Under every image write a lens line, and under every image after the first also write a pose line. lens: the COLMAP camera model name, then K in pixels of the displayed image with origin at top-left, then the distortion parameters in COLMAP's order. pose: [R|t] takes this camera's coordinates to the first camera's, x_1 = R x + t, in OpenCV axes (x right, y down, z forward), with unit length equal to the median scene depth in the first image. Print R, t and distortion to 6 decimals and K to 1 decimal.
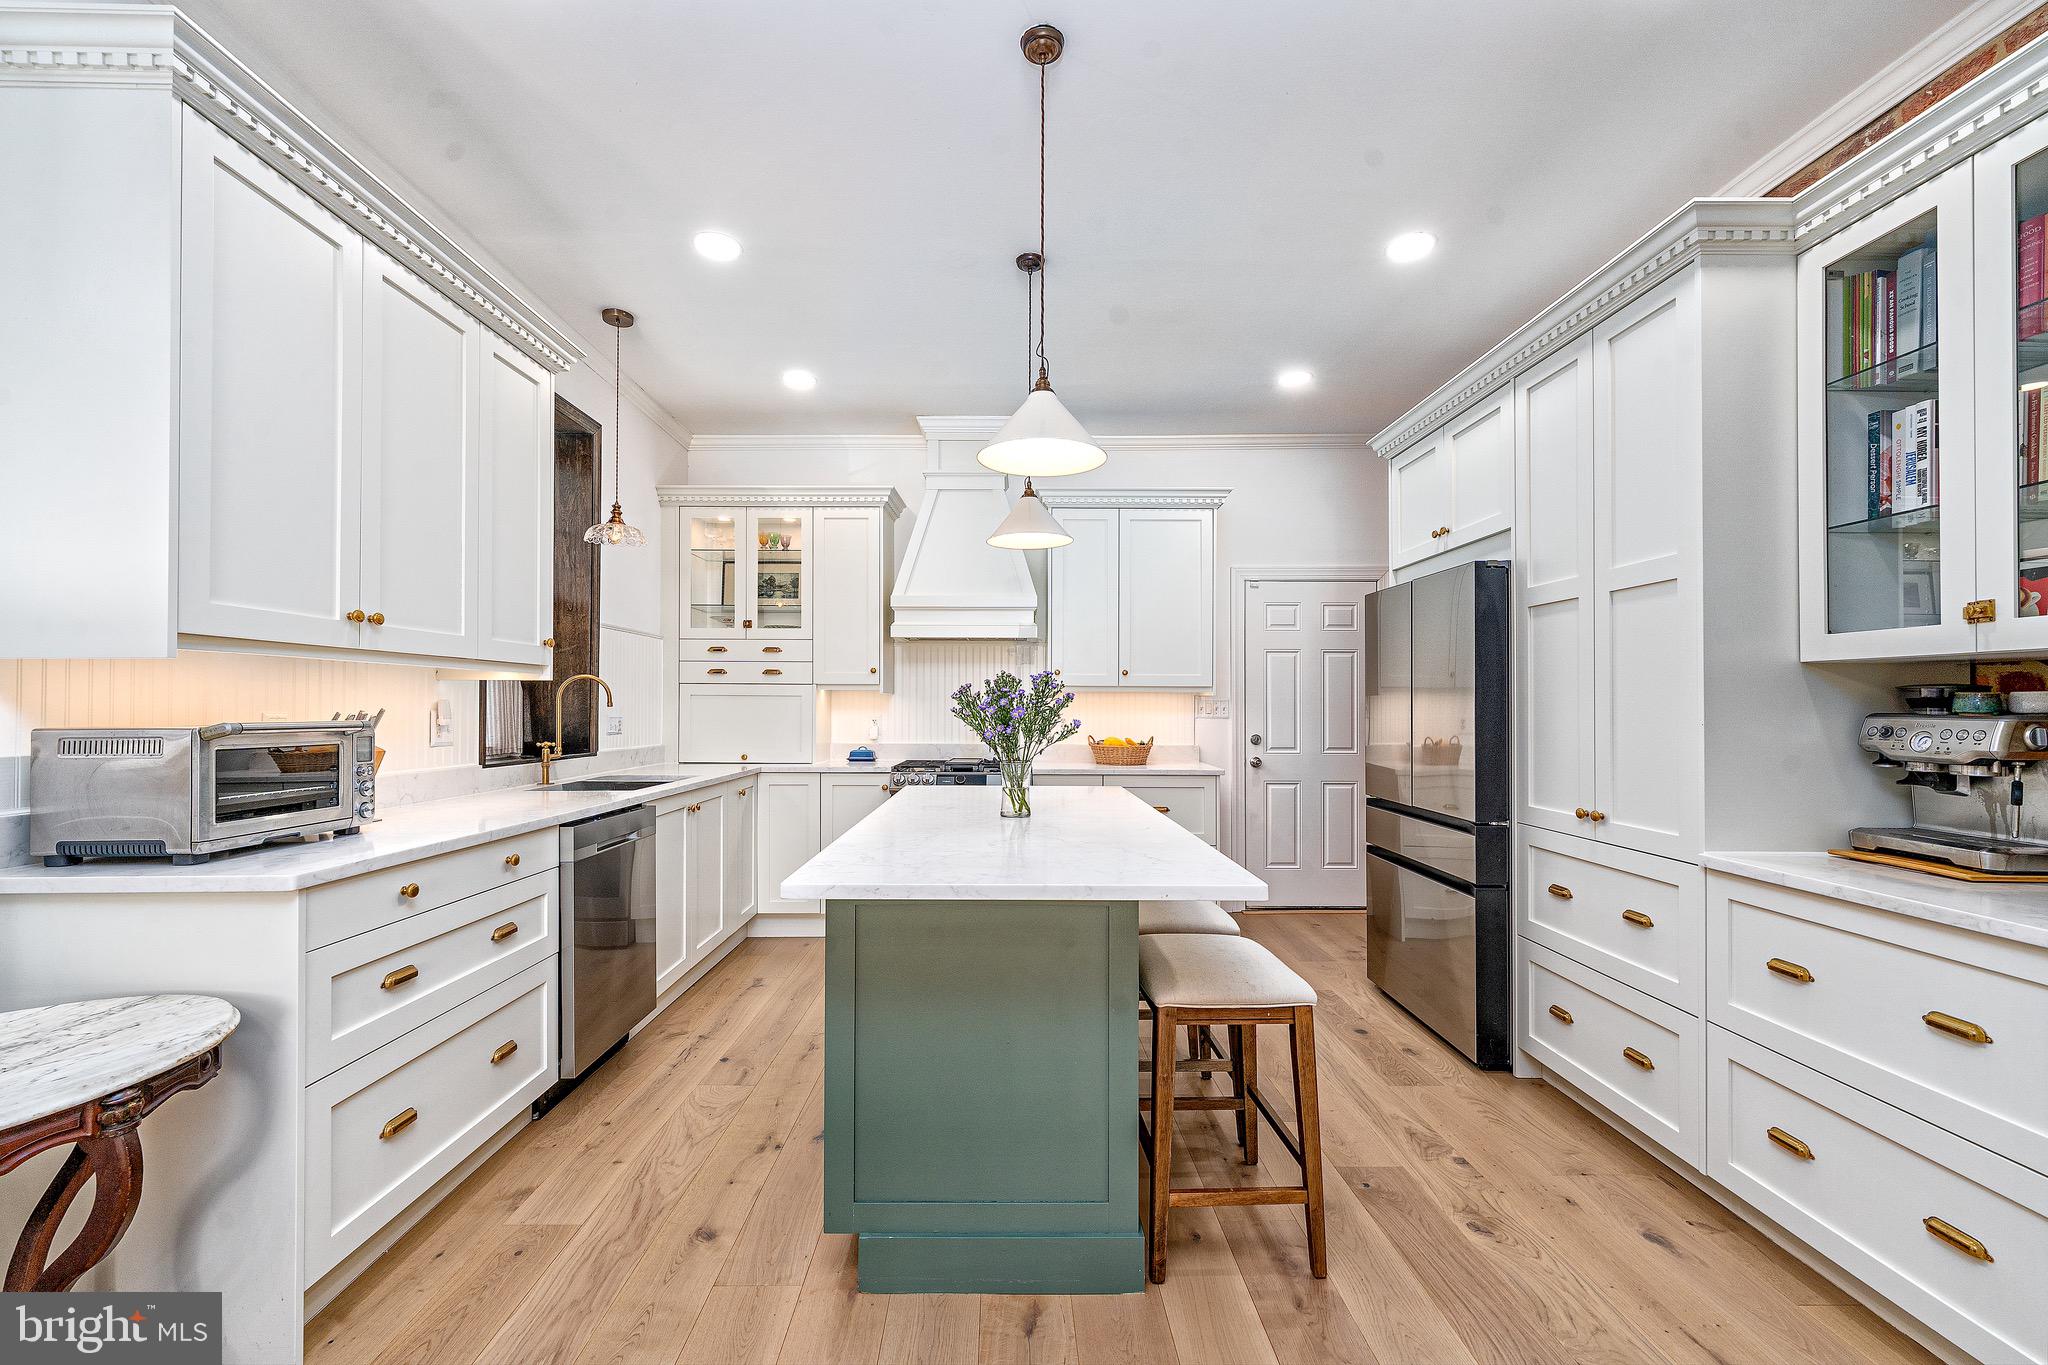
lens RADIAL K [[824.5, 0, 1008.6], [0, 824.5, 693.2], [0, 0, 1]] dist [-0.001054, -0.000420]
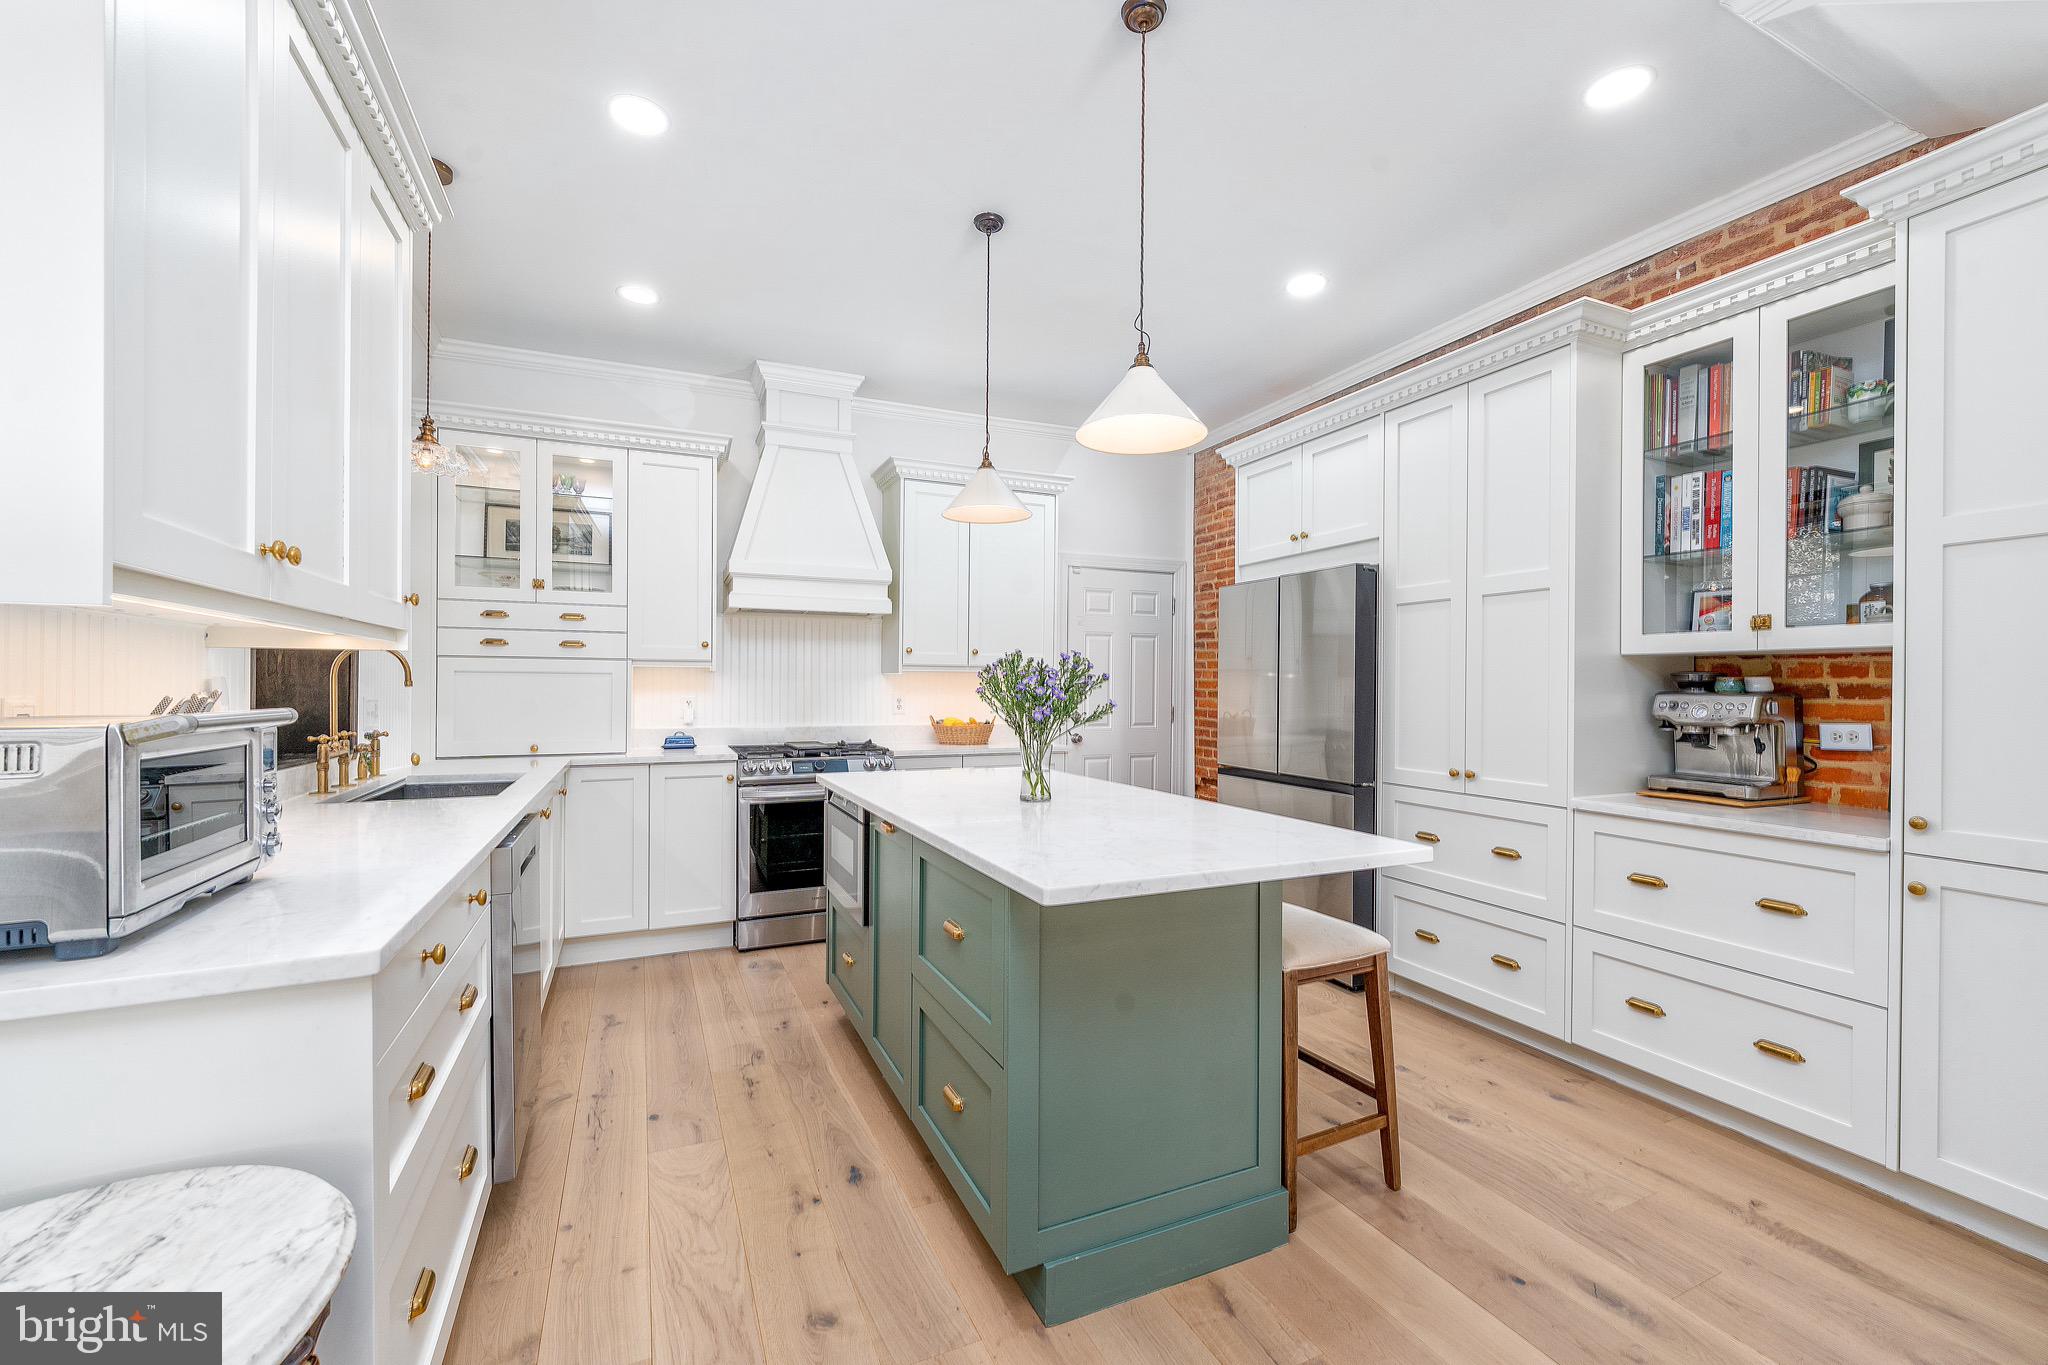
lens RADIAL K [[824.5, 0, 1017.3], [0, 824.5, 681.0], [0, 0, 1]] dist [-0.001054, -0.000420]
pose [[0.915154, 0.003077, 0.403092, -0.339205], [-0.007433, 0.999930, 0.009241, 0.000765], [-0.403035, -0.011453, 0.915113, 0.107076]]
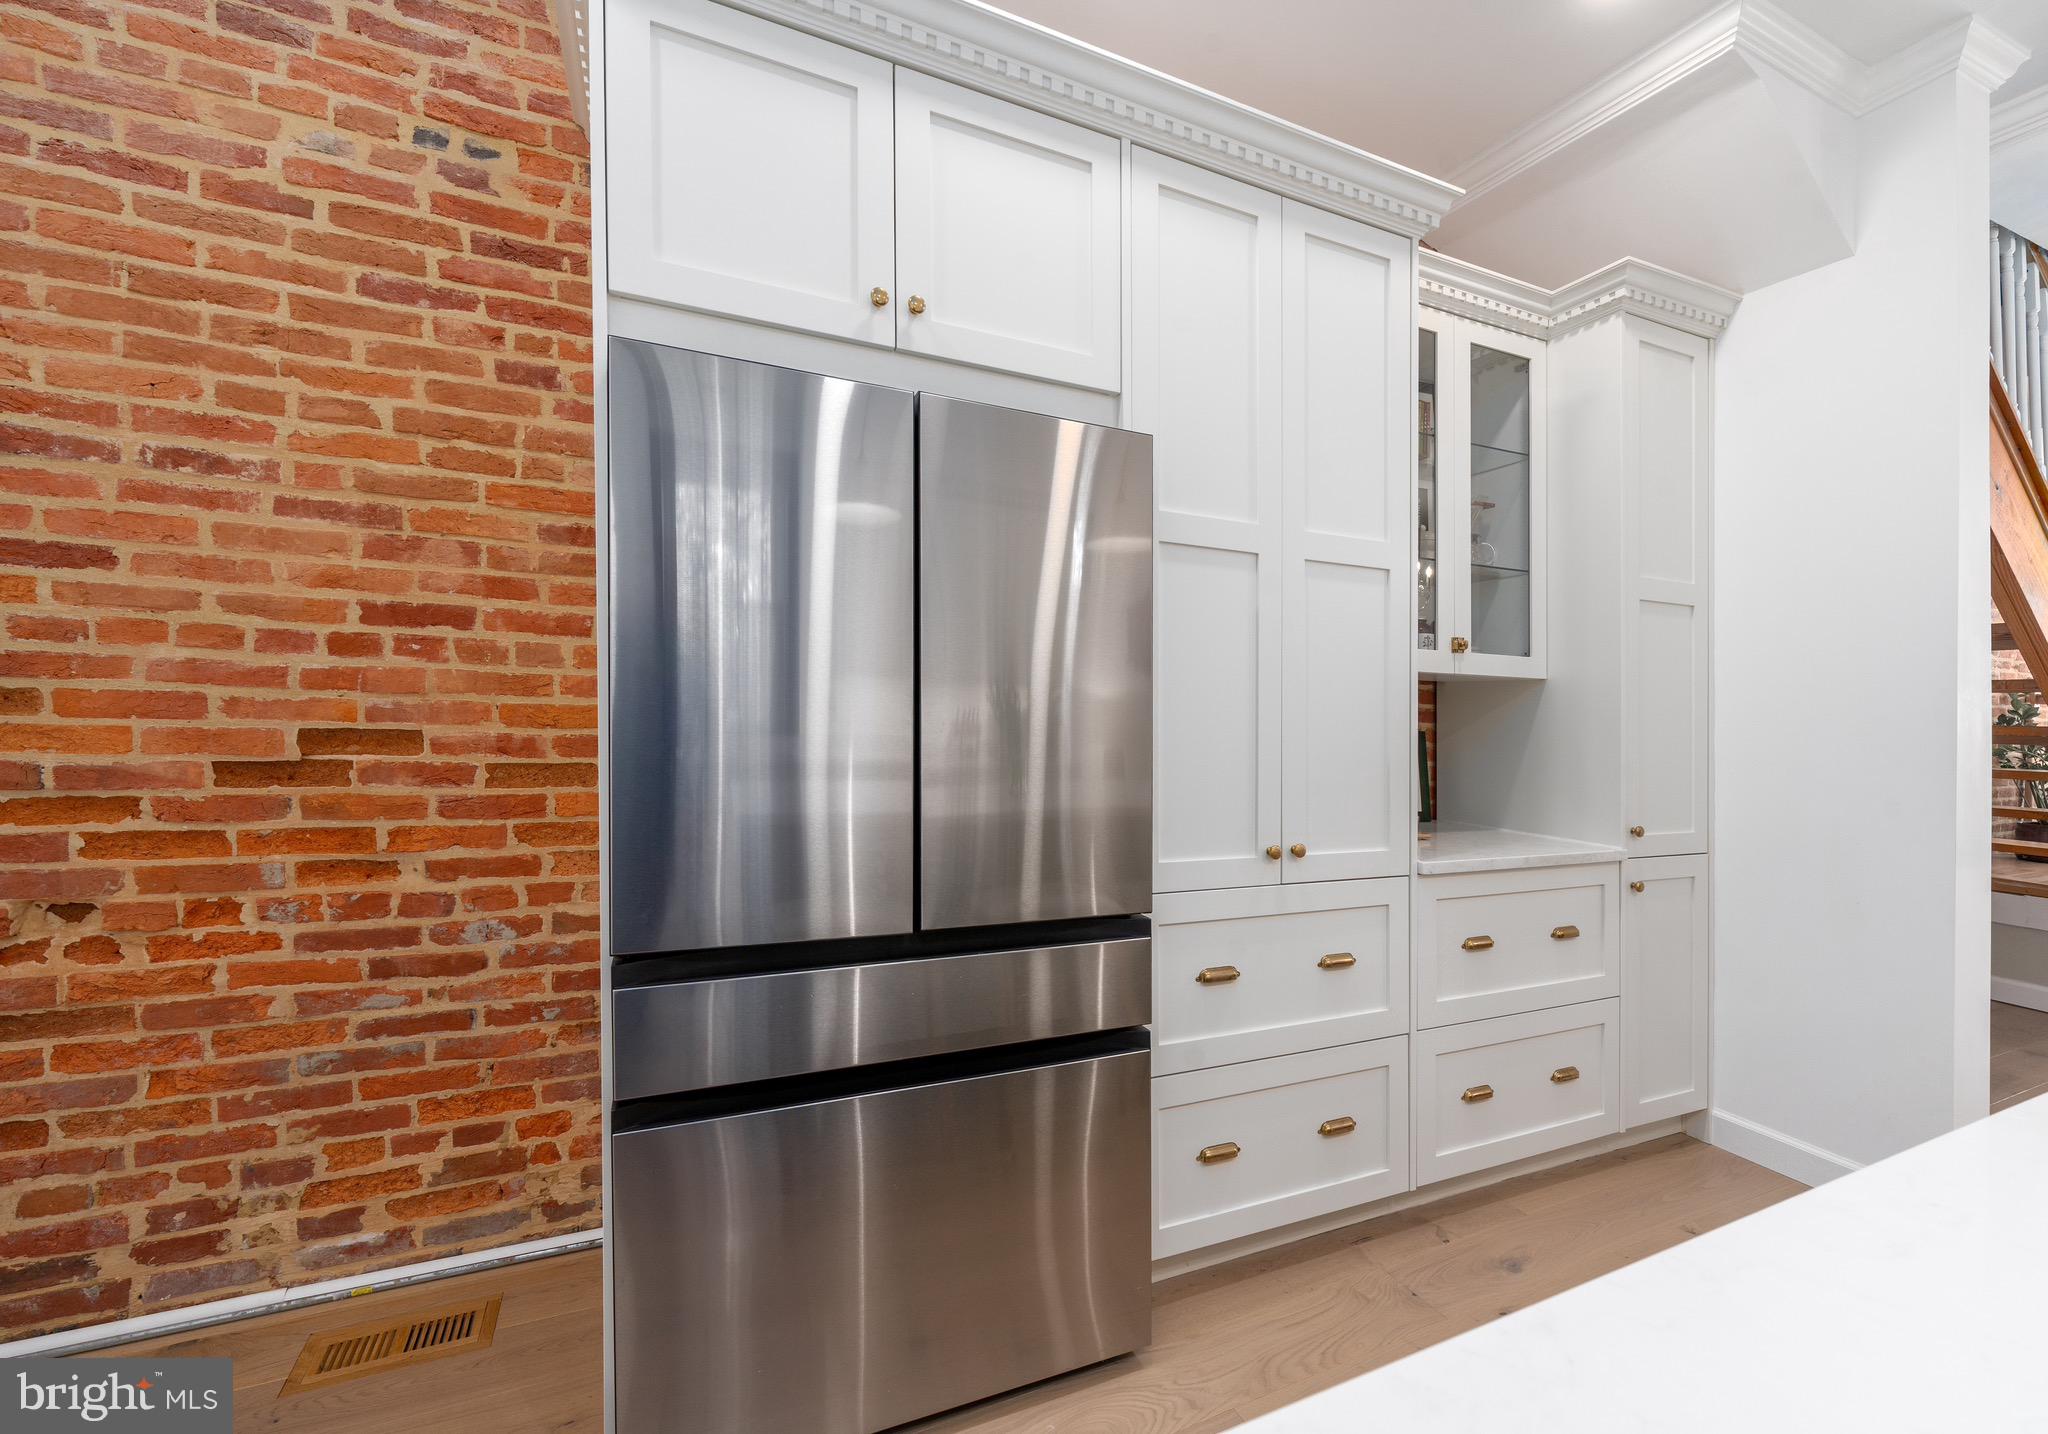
lens RADIAL K [[891.3, 0, 1150.0], [0, 891.3, 718.9], [0, 0, 1]] dist [-0.000489, 0.000424]
pose [[-0.454404, -0.022109, 0.890522, 0.037323], [-0.042397, 0.999096, 0.003171, 0.025185], [-0.889786, -0.036315, -0.454930, 1.204558]]
